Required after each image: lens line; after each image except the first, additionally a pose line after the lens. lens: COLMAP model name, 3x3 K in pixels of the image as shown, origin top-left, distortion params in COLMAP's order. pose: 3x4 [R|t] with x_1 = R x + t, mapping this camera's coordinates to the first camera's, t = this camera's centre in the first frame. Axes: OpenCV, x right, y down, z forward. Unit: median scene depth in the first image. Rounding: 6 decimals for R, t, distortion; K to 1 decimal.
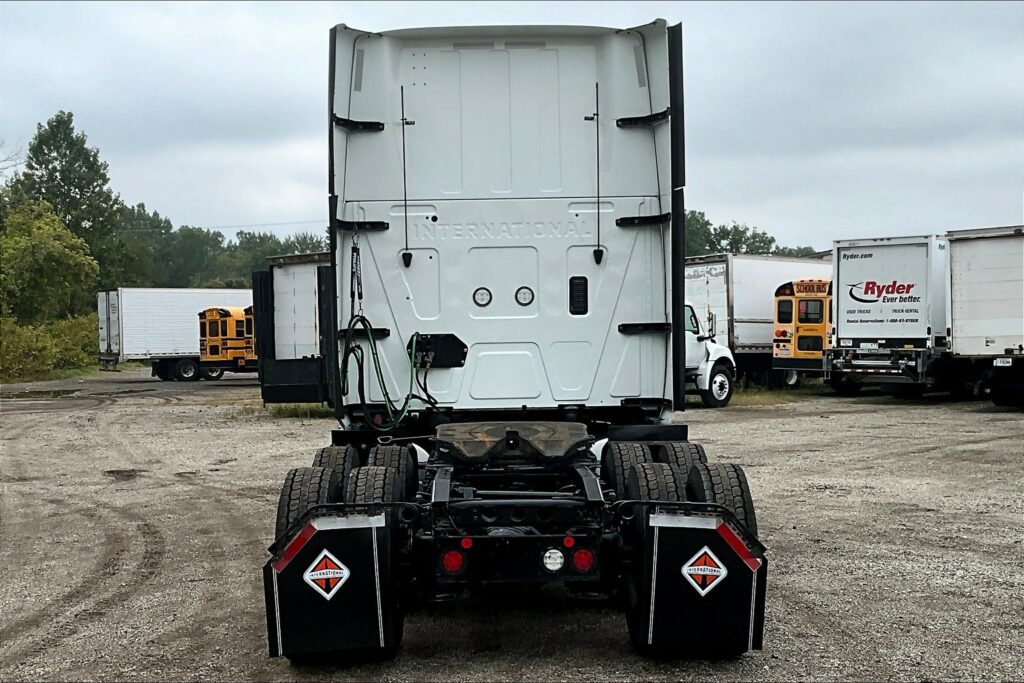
lens RADIAL K [[1417.3, 0, 504.5], [0, 1417.3, 387.6], [0, 0, 1]] dist [0.070354, 0.000000]
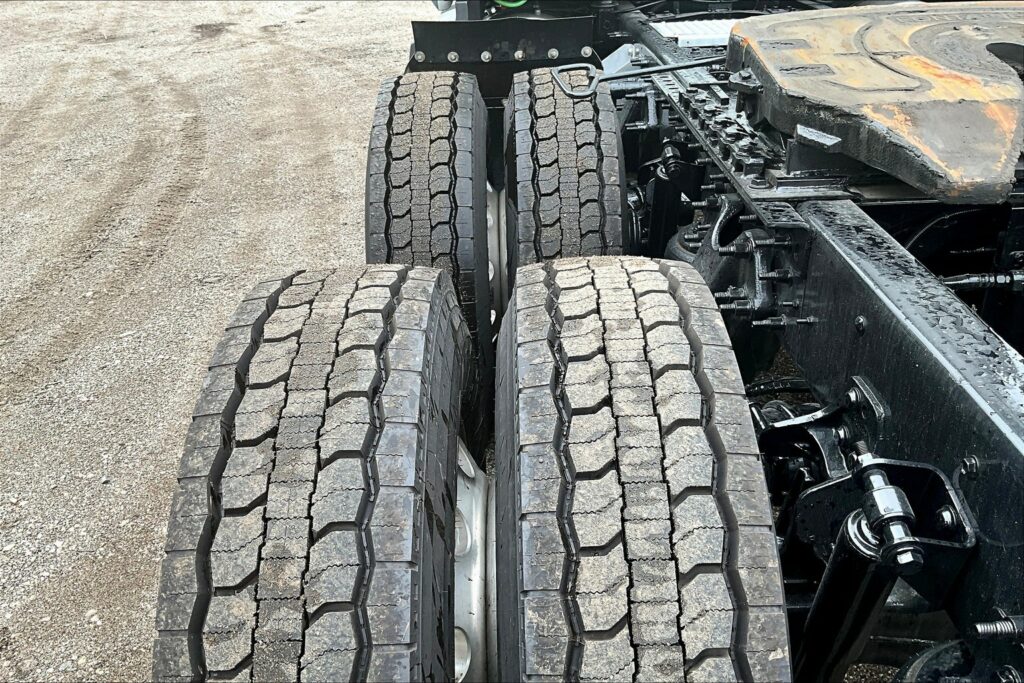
lens RADIAL K [[846.9, 0, 510.0], [0, 846.9, 343.9], [0, 0, 1]] dist [0.071724, -0.134766]
pose [[0.999458, -0.016812, -0.028296, -0.027170], [0.027504, 0.898817, 0.437460, 0.001552], [0.018078, -0.438001, 0.898792, 0.227457]]
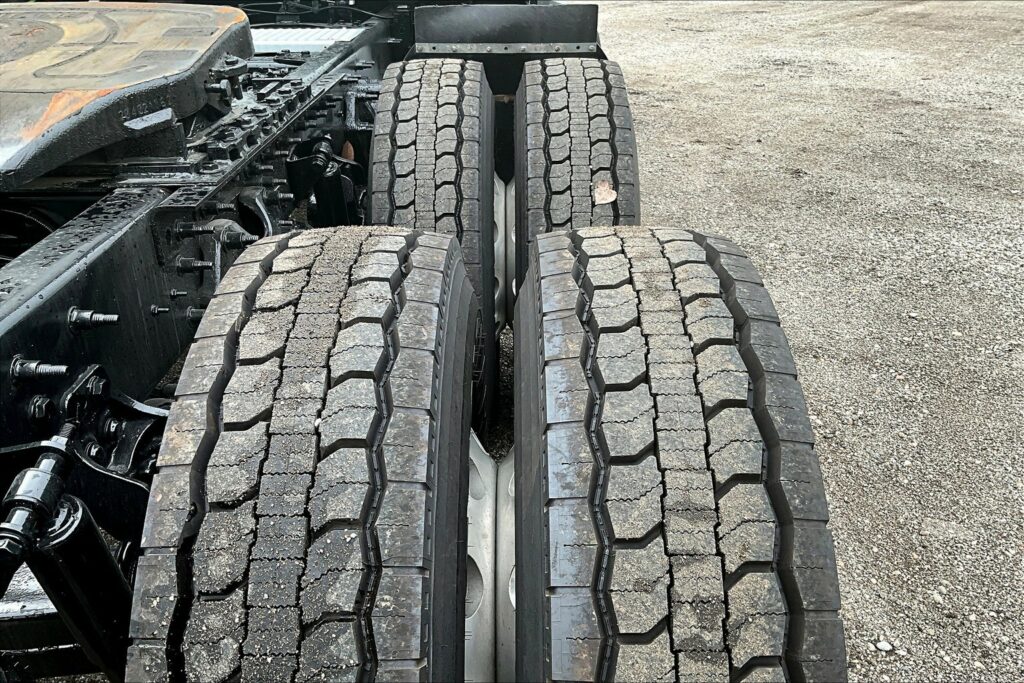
lens RADIAL K [[878.6, 0, 527.1], [0, 878.6, 317.0], [0, 0, 1]] dist [0.013383, -0.037511]
pose [[0.999952, 0.009573, 0.002210, 0.035371], [-0.009687, 0.923021, 0.384628, 0.003758], [0.001642, -0.384631, 0.923069, 0.230203]]
